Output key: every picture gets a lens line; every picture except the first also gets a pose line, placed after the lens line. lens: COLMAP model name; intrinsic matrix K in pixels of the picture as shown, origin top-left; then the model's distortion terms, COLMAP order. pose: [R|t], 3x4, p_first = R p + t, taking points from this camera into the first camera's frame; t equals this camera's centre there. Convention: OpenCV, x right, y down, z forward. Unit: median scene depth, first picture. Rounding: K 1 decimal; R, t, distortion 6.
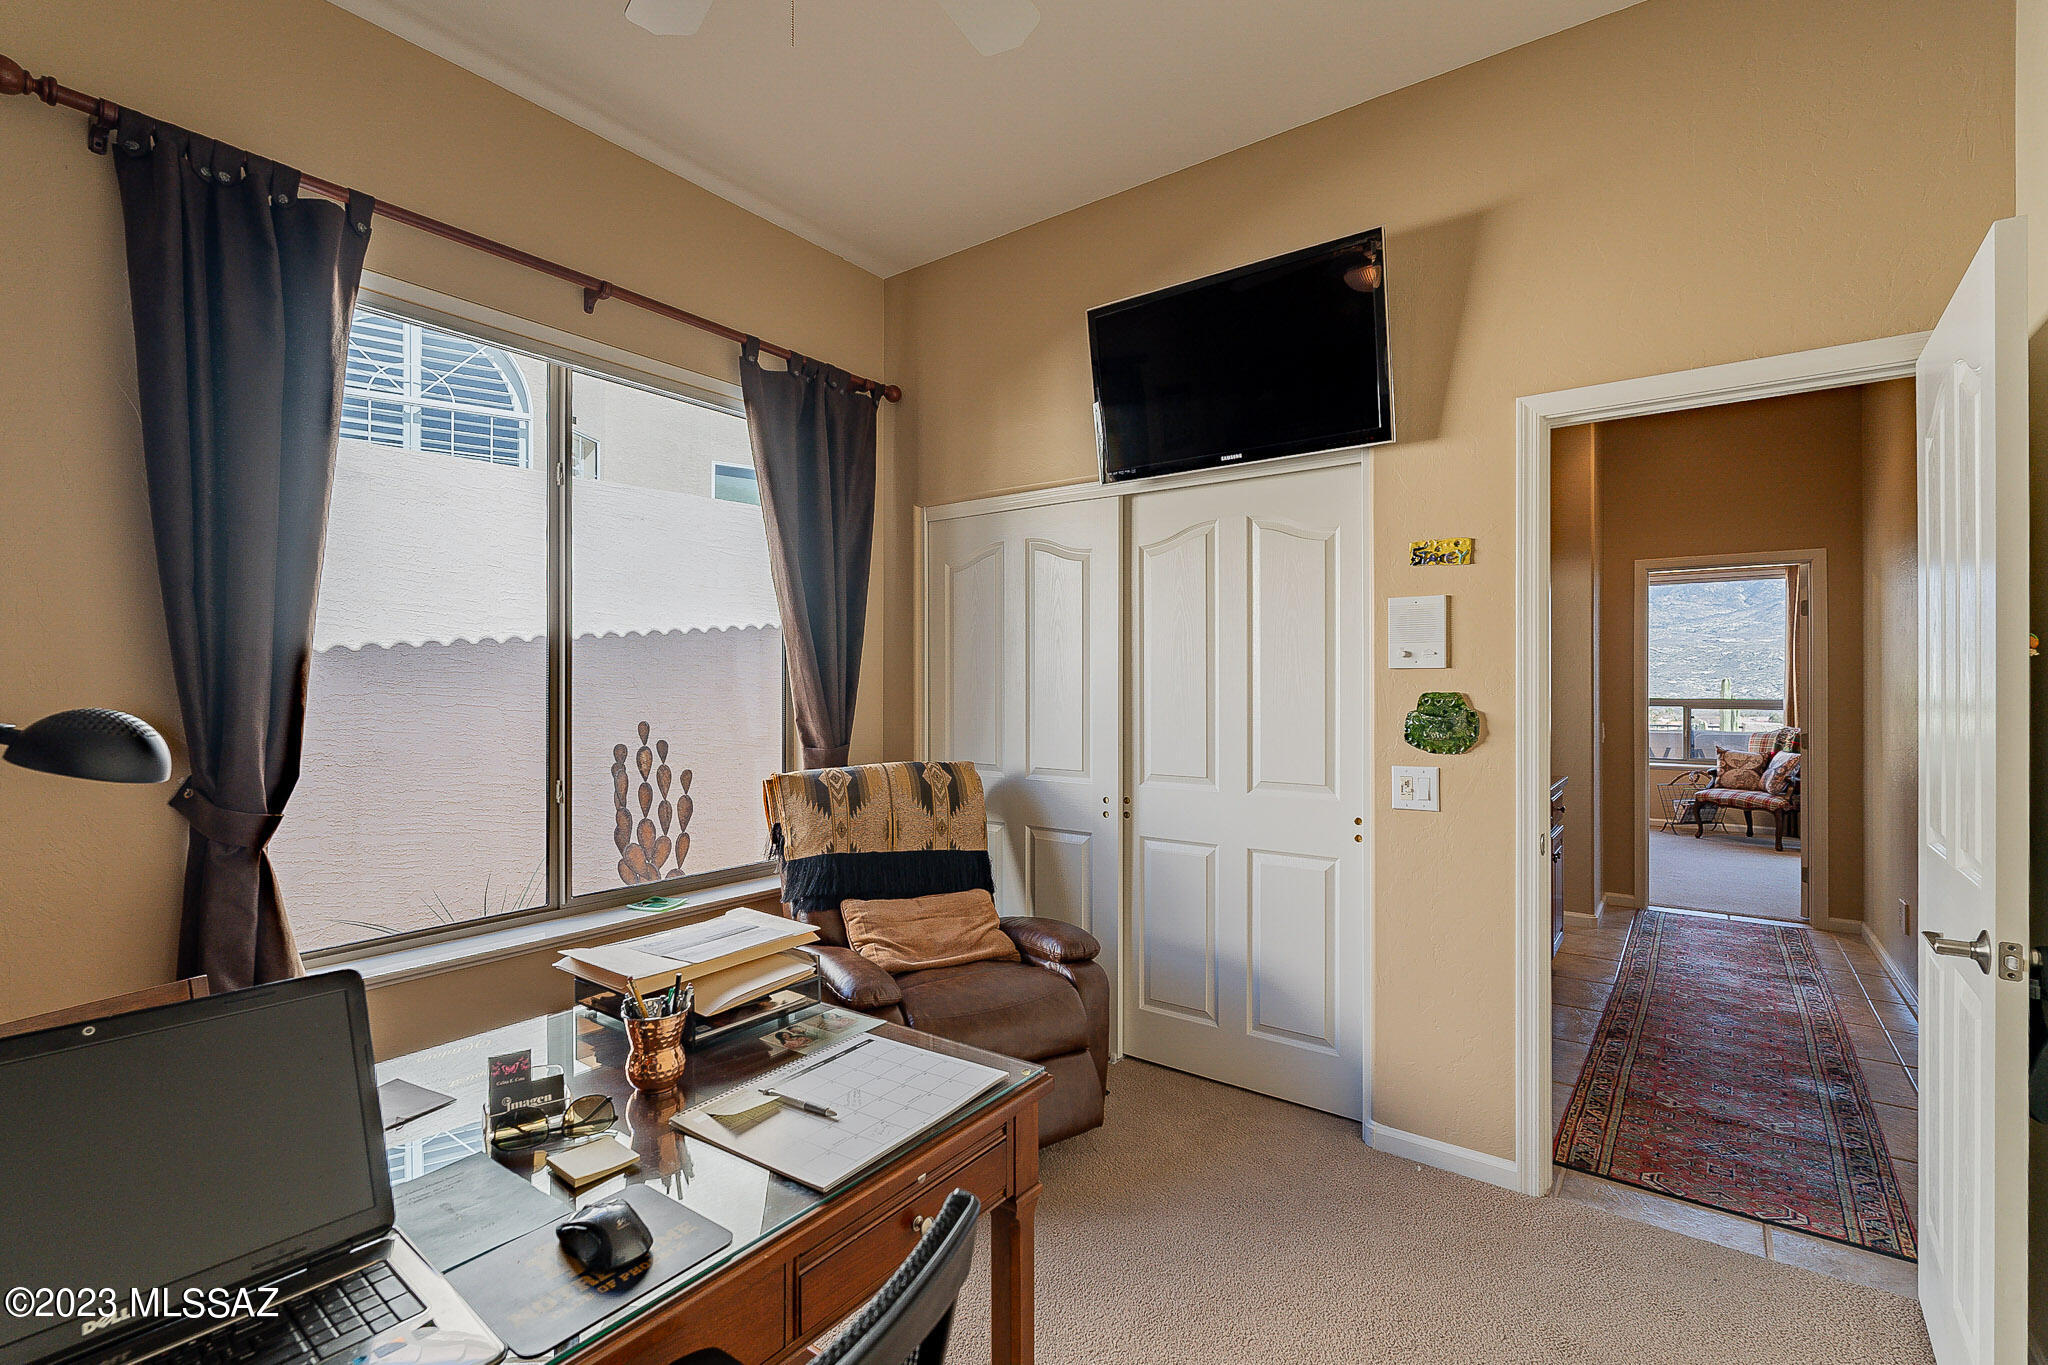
lens RADIAL K [[909.7, 0, 1024.0], [0, 909.7, 682.5], [0, 0, 1]] dist [-0.002632, 0.000369]
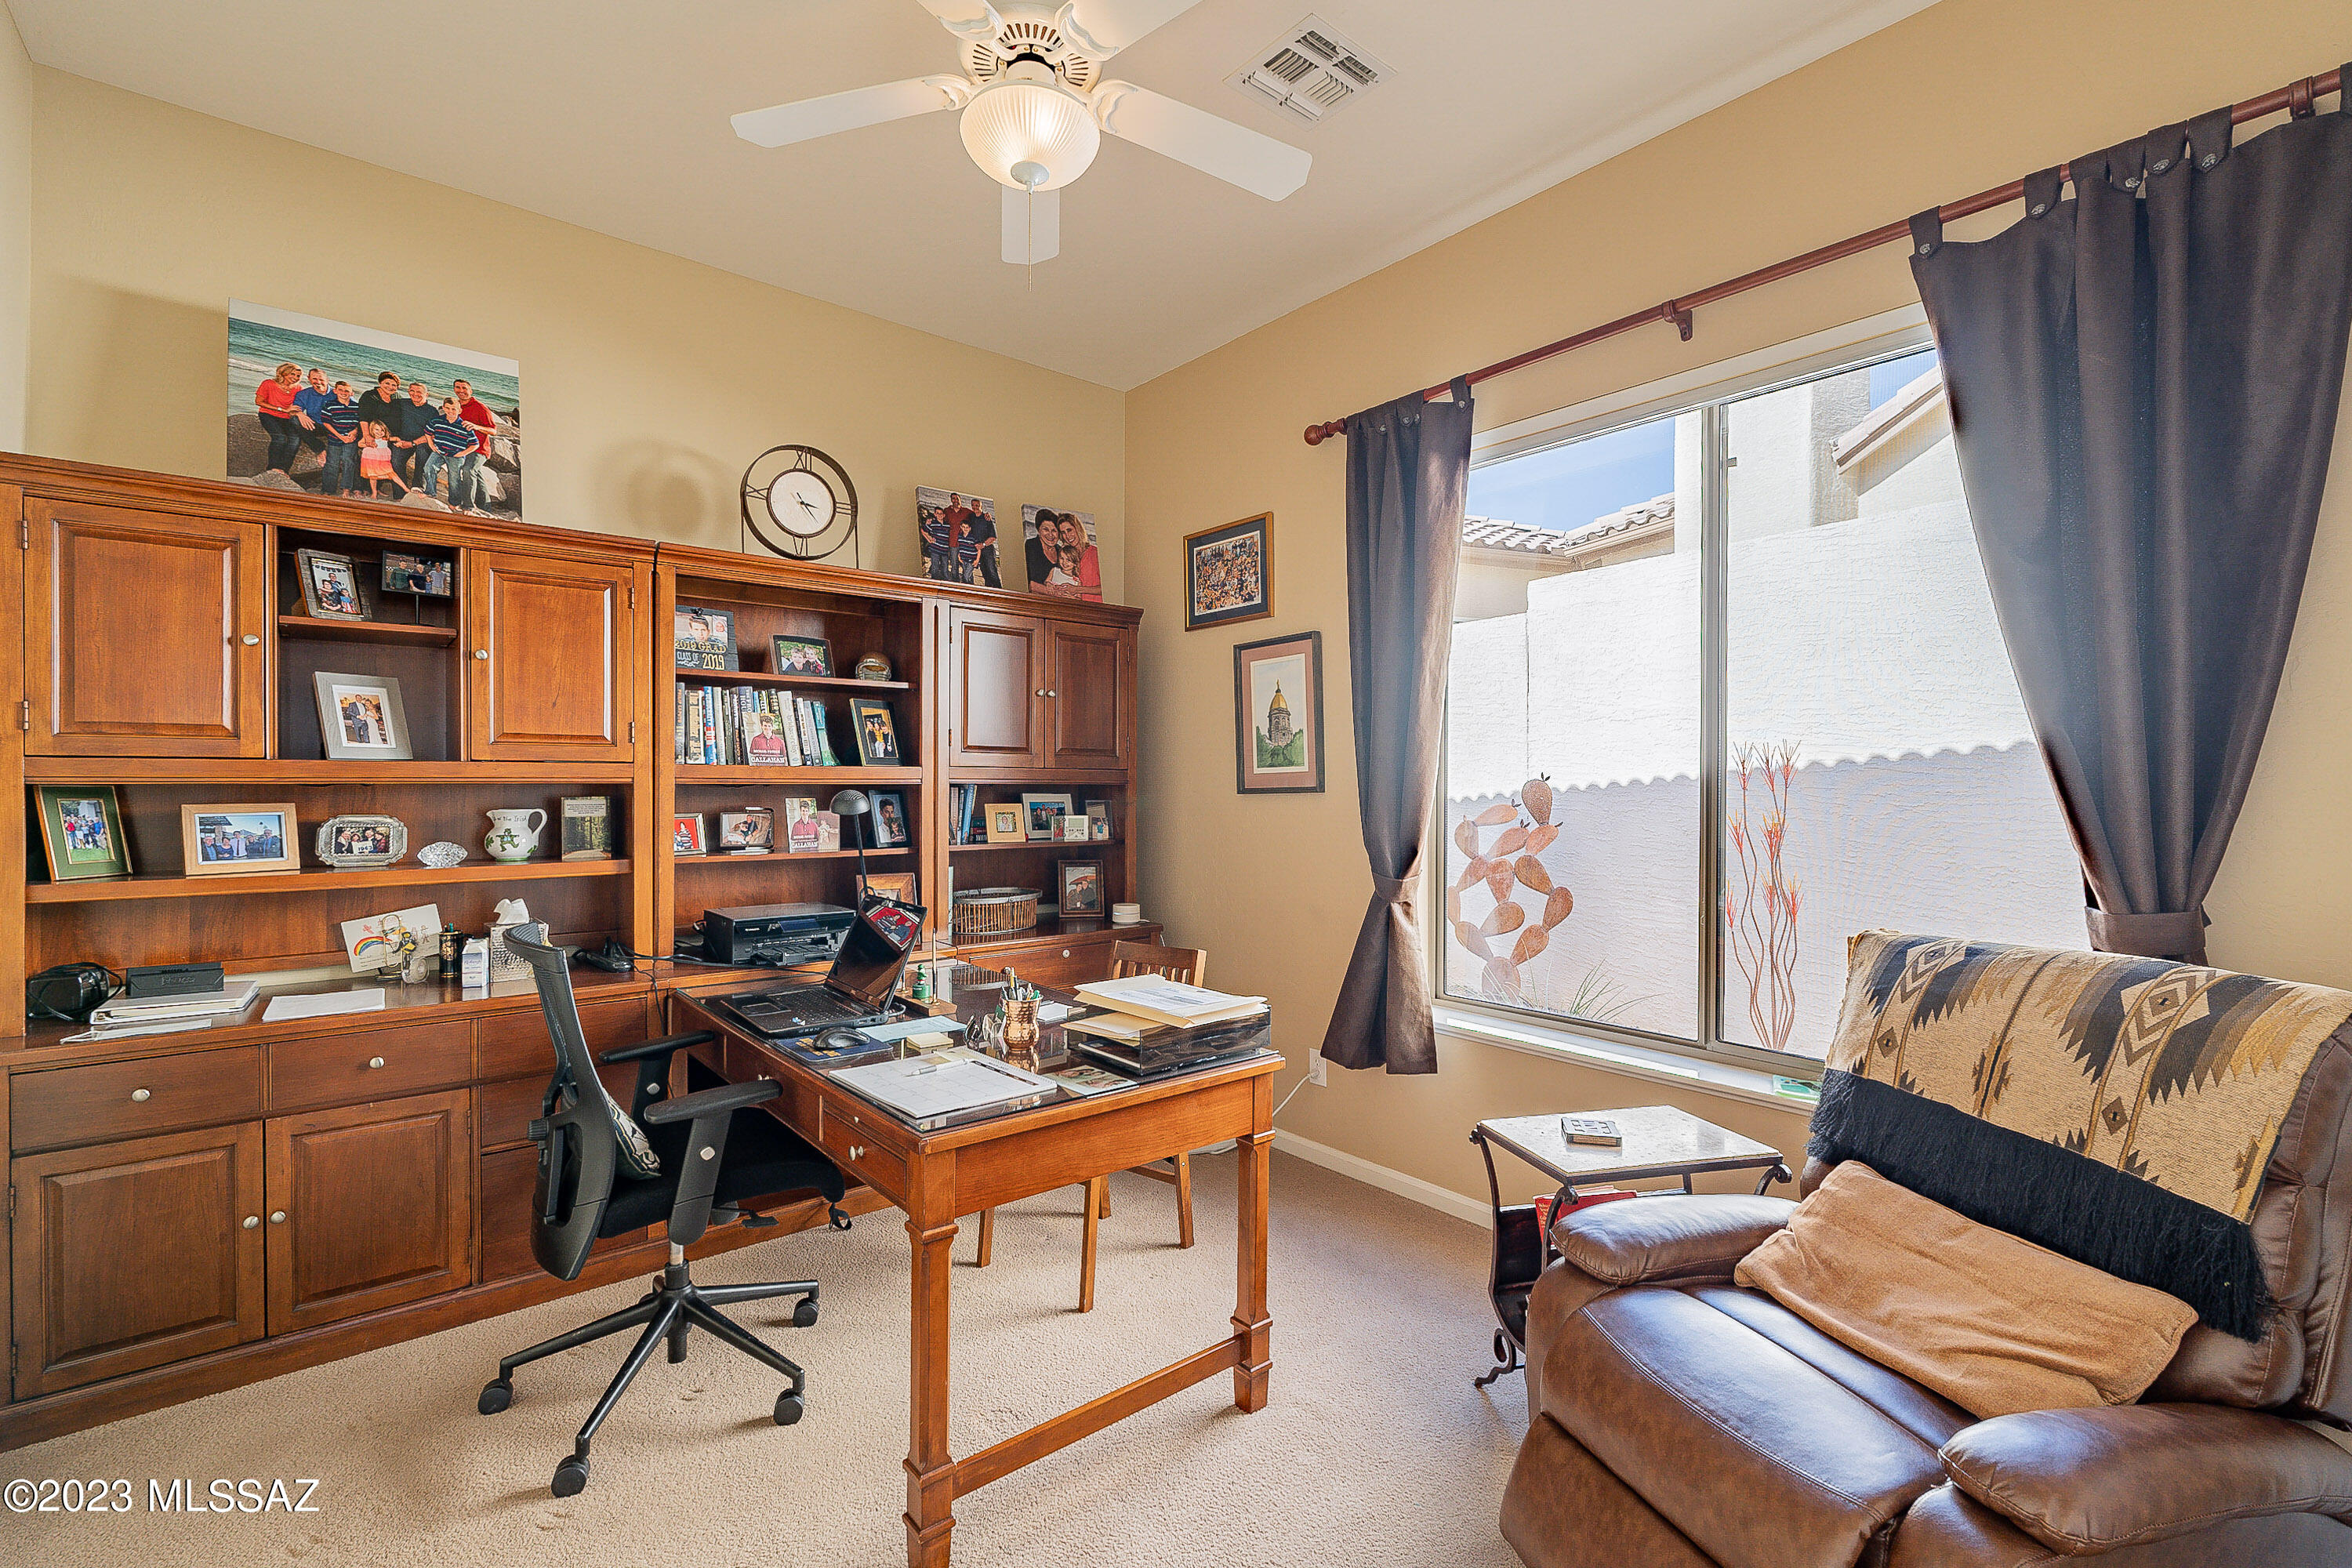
lens RADIAL K [[1031.6, 0, 1176.0], [0, 1031.6, 784.0], [0, 0, 1]] dist [0.000463, -0.000160]
pose [[-0.233670, -0.001504, -0.972315, 0.540041], [0.000302, 0.999999, -0.001620, 0.003192], [0.972316, -0.000672, -0.233669, 0.747185]]
